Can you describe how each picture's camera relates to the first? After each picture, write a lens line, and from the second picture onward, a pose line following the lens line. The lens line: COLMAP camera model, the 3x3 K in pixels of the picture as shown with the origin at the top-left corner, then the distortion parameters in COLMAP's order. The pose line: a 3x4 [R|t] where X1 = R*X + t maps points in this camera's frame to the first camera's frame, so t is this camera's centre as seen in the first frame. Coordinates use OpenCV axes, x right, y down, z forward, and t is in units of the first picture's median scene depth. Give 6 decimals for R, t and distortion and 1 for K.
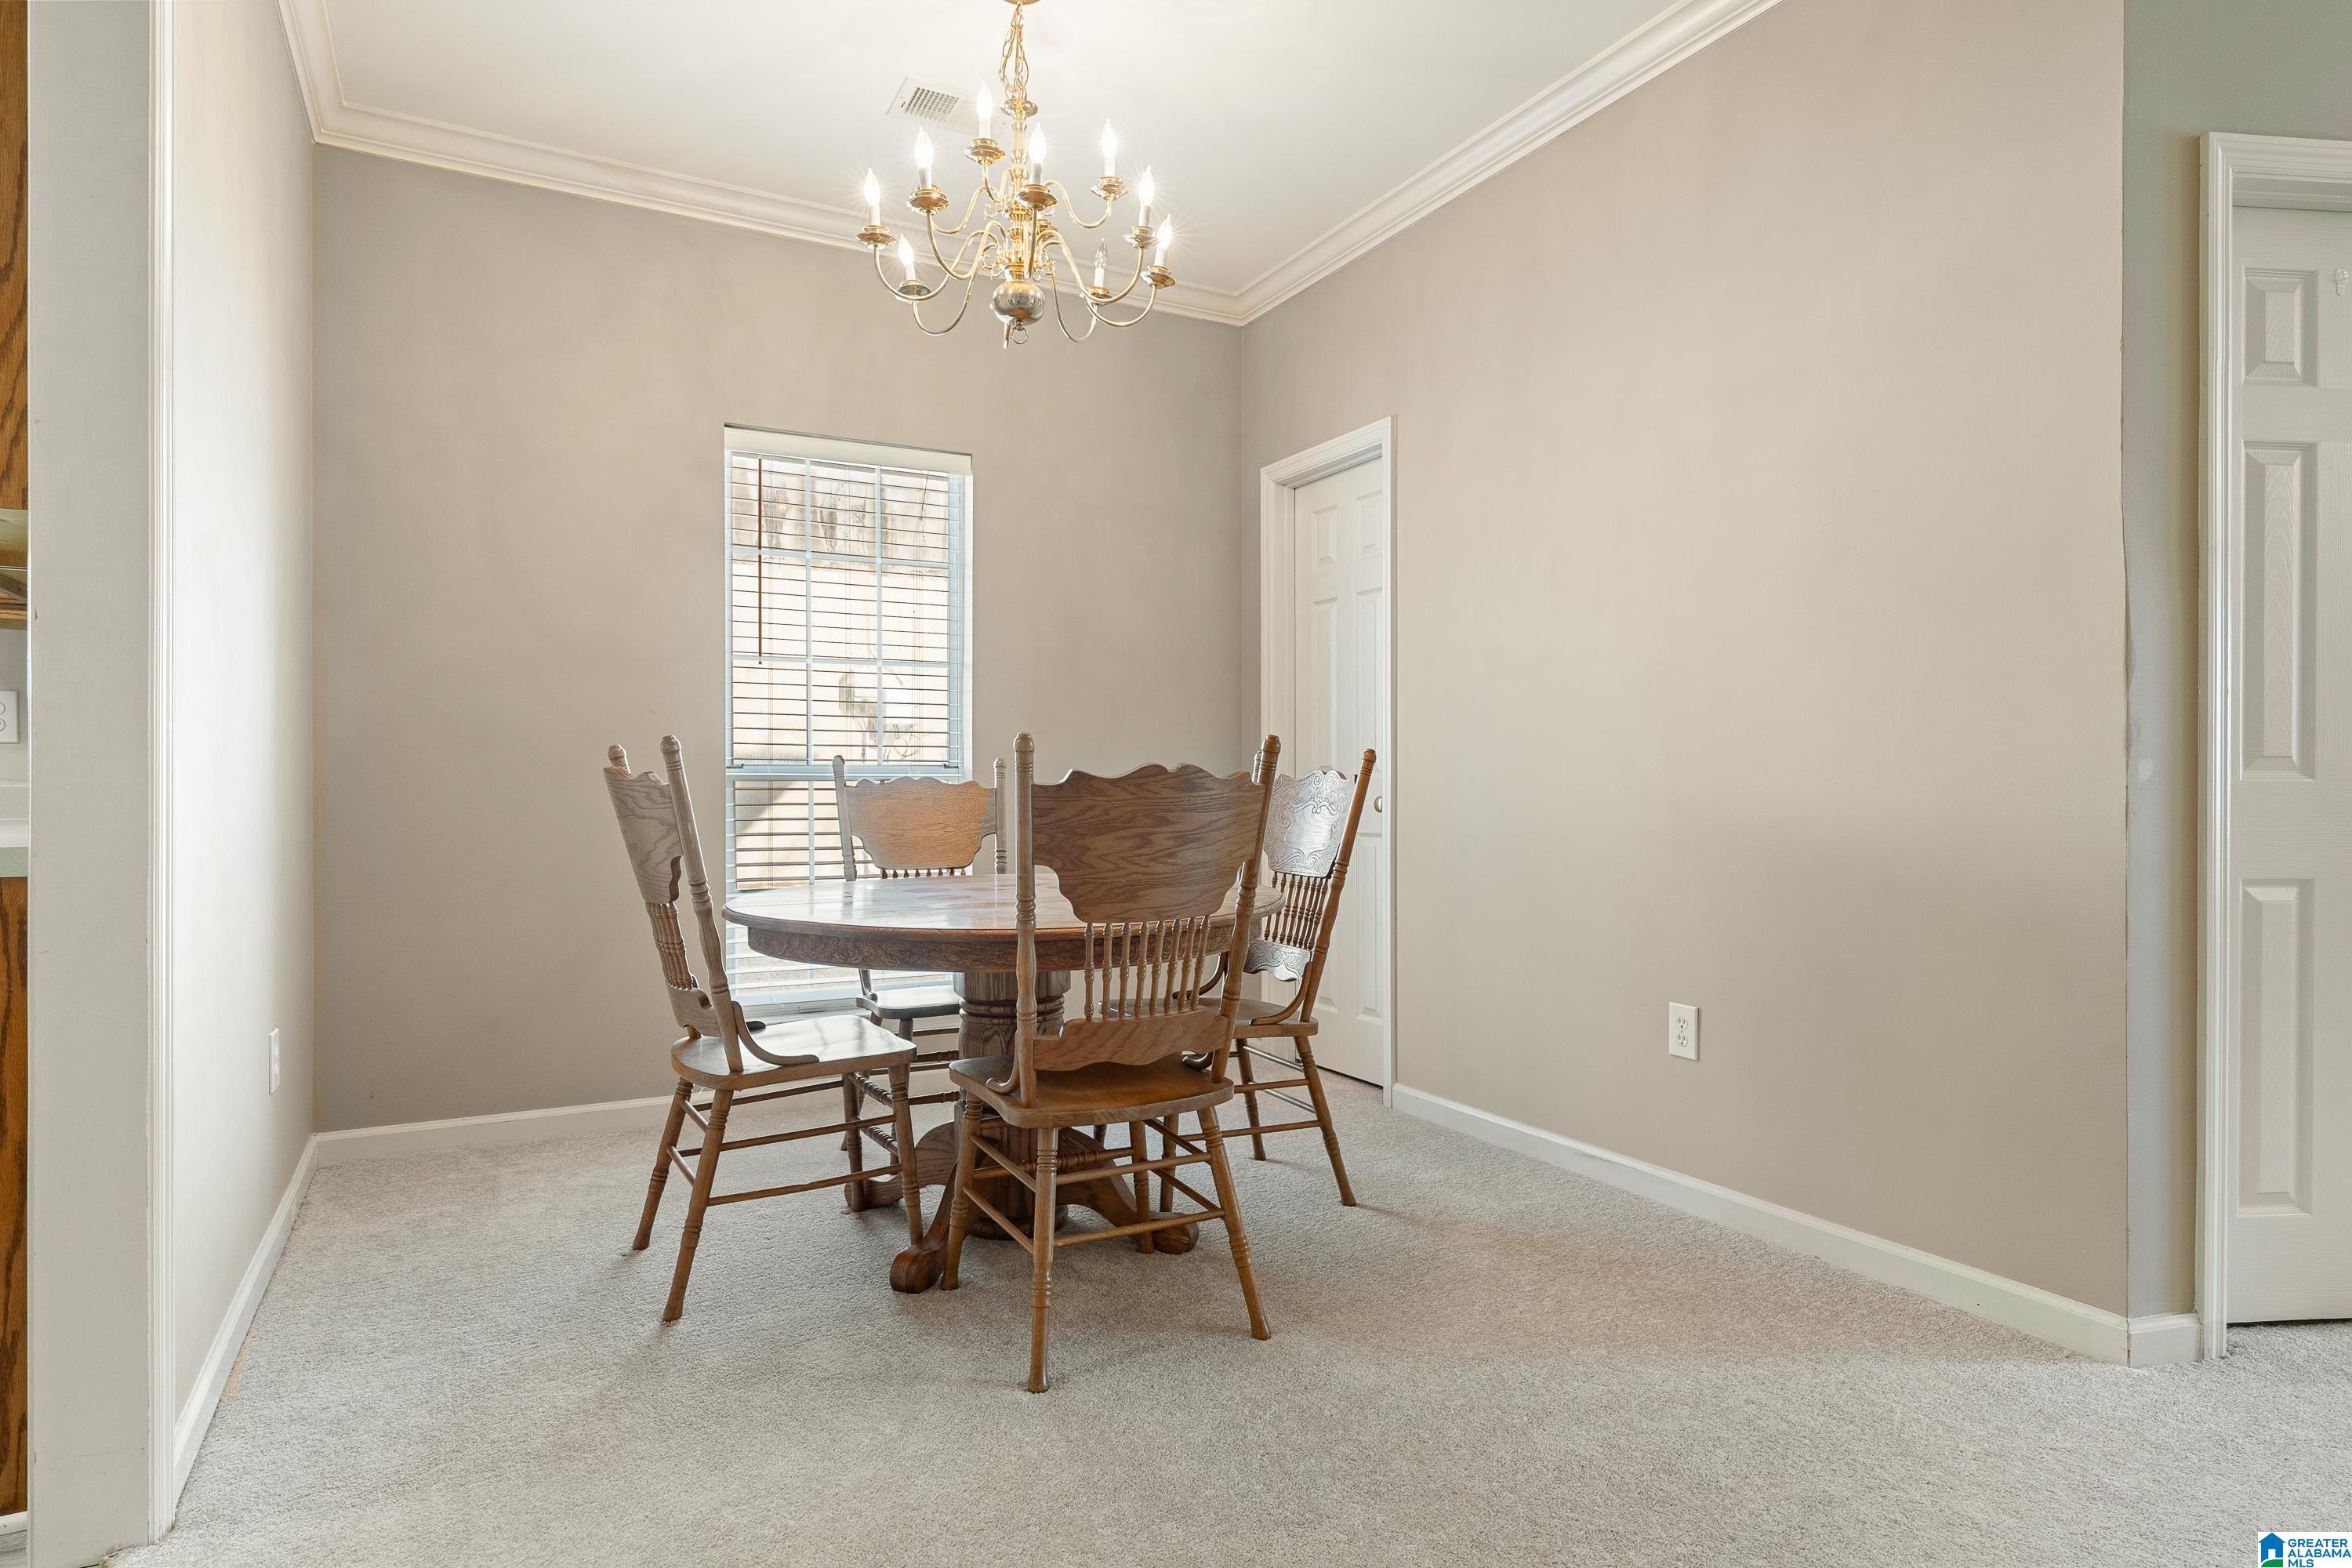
lens RADIAL K [[1275.4, 0, 1167.3], [0, 1275.4, 790.7], [0, 0, 1]] dist [0.000839, -0.000582]
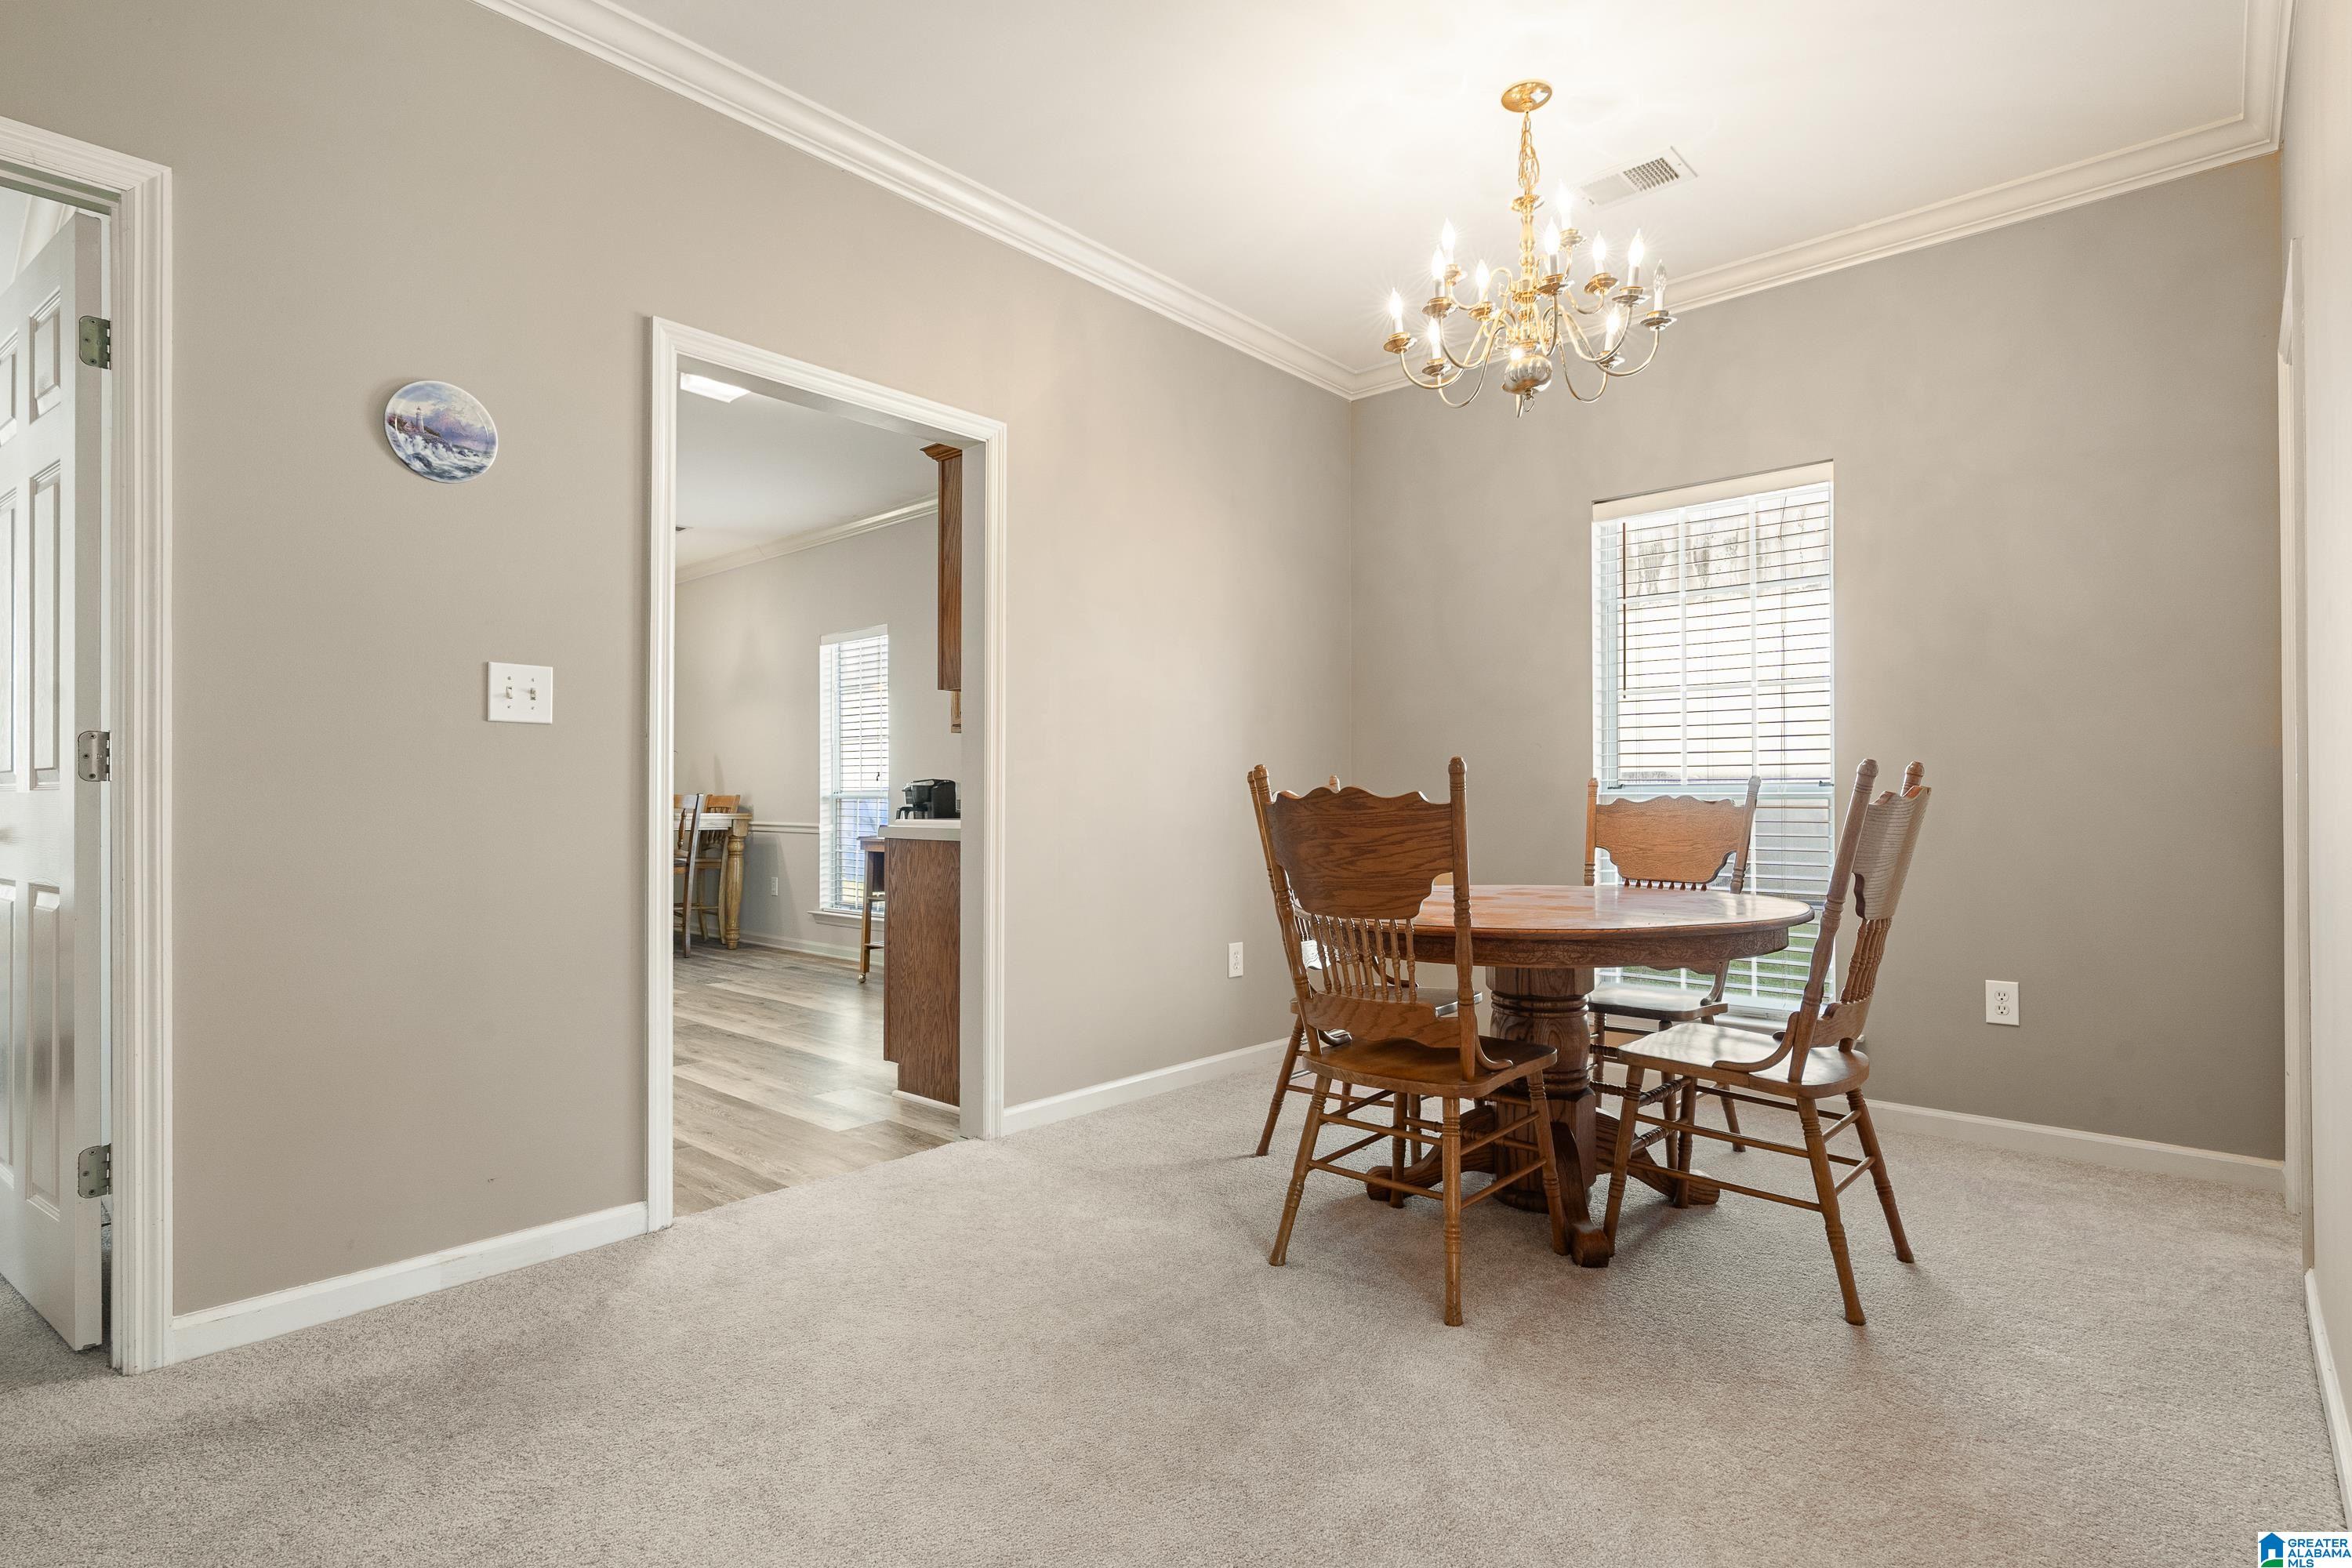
lens RADIAL K [[1141.0, 0, 1171.6], [0, 1141.0, 789.7], [0, 0, 1]] dist [-0.004965, -0.000001]
pose [[0.344124, -0.009151, -0.938880, 0.552362], [-0.004636, 0.999924, -0.011445, -0.003031], [0.938913, 0.008291, 0.344055, 0.278001]]
